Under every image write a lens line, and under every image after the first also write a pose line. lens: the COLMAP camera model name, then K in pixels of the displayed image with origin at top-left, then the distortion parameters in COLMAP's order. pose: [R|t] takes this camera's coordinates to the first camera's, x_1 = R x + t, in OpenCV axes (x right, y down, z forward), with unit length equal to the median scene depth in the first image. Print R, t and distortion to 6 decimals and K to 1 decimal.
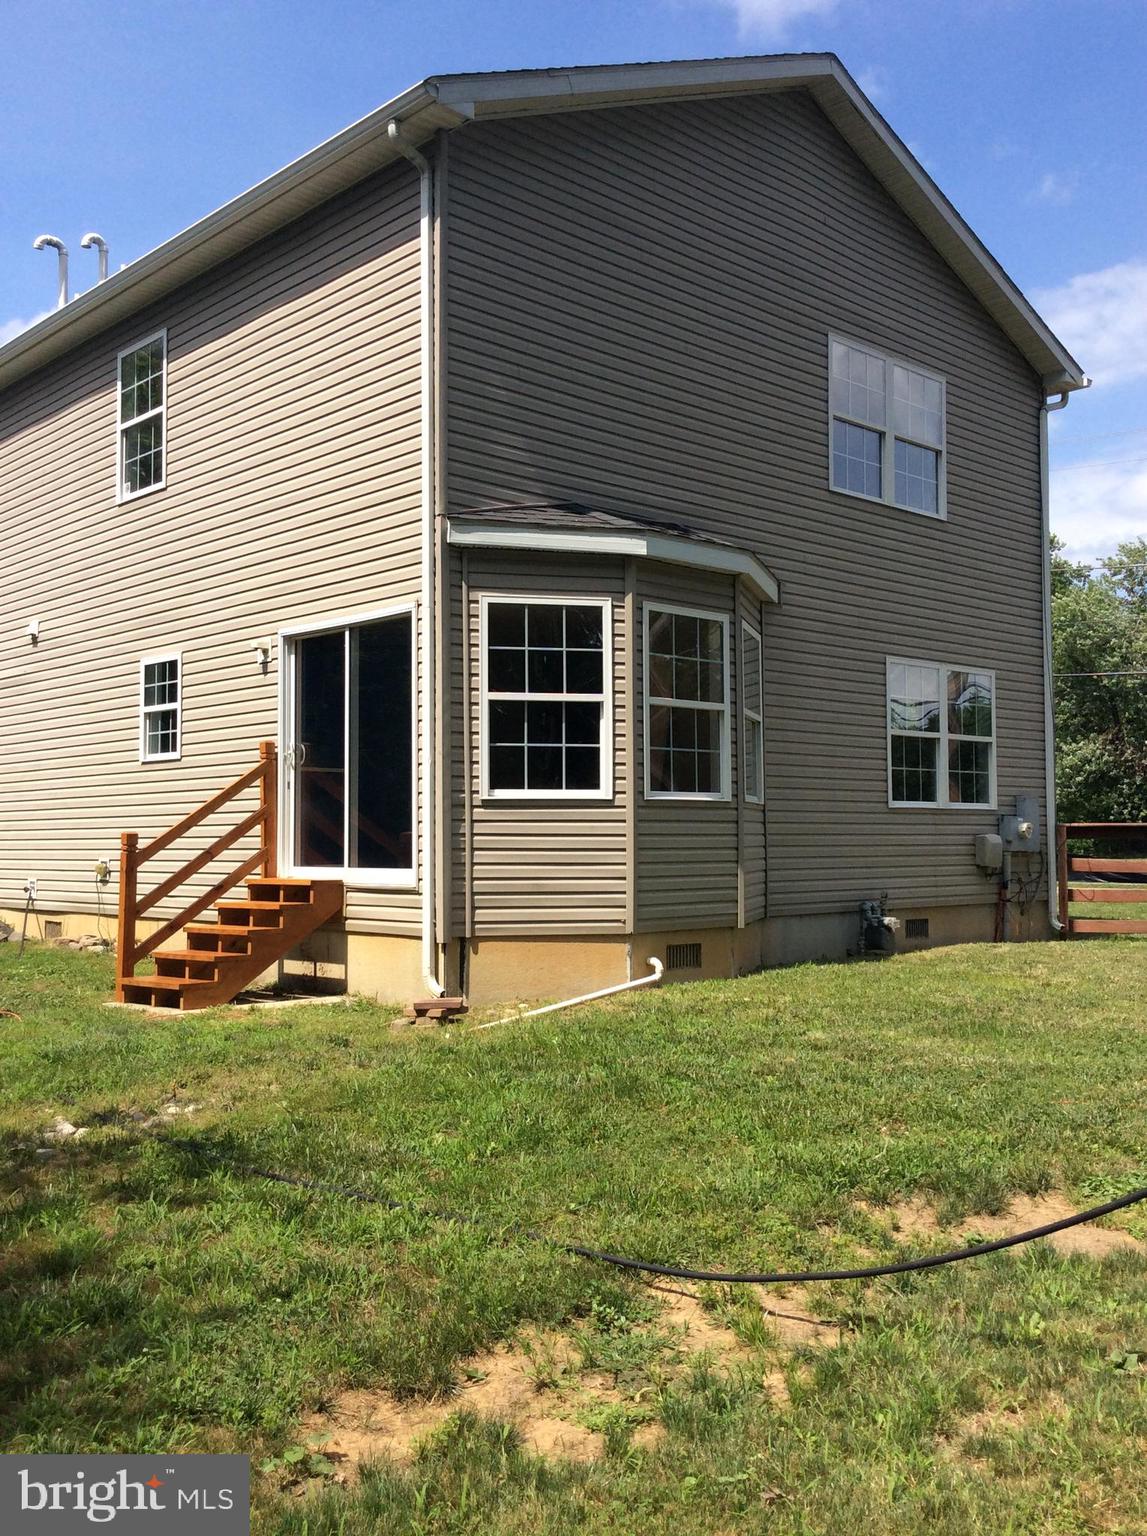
lens RADIAL K [[1427.2, 0, 594.1], [0, 1427.2, 760.2], [0, 0, 1]] dist [0.152209, -0.352332]
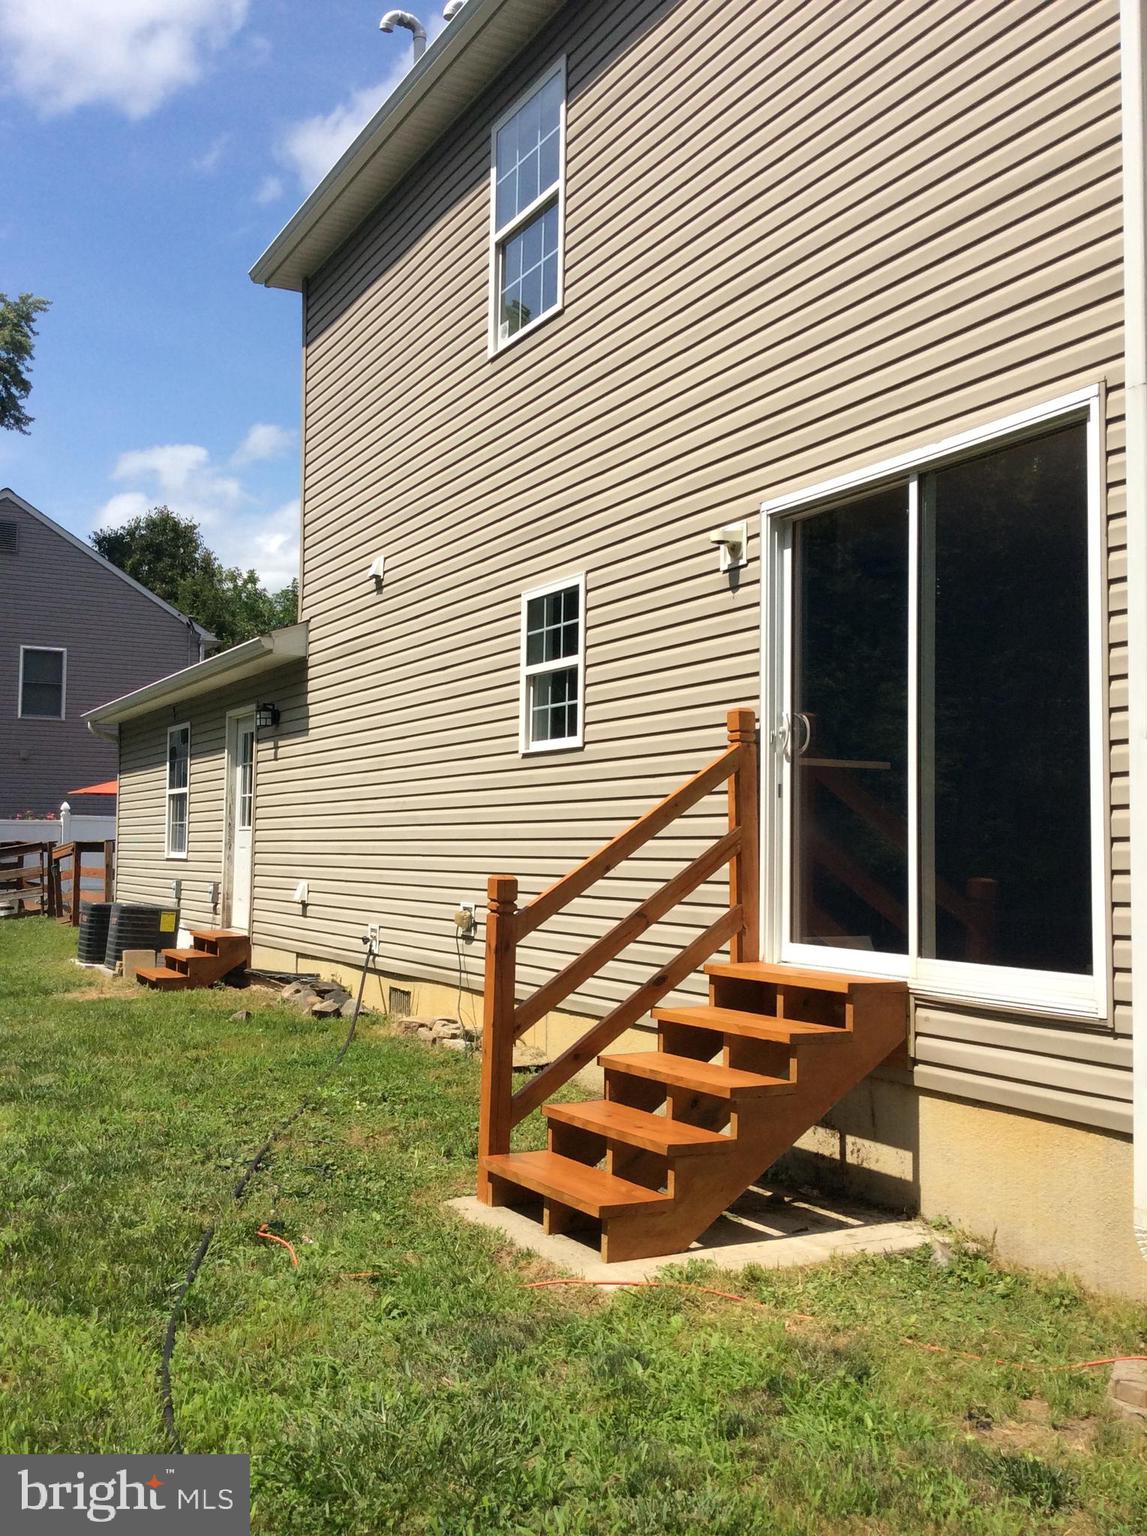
lens RADIAL K [[1415.0, 0, 573.5], [0, 1415.0, 768.0], [0, 0, 1]] dist [0.093729, -0.178833]
pose [[0.965141, 0.002406, -0.261720, -0.147603], [-0.003705, 0.999983, -0.004471, 0.011483], [0.261704, 0.005285, 0.965134, 0.464184]]
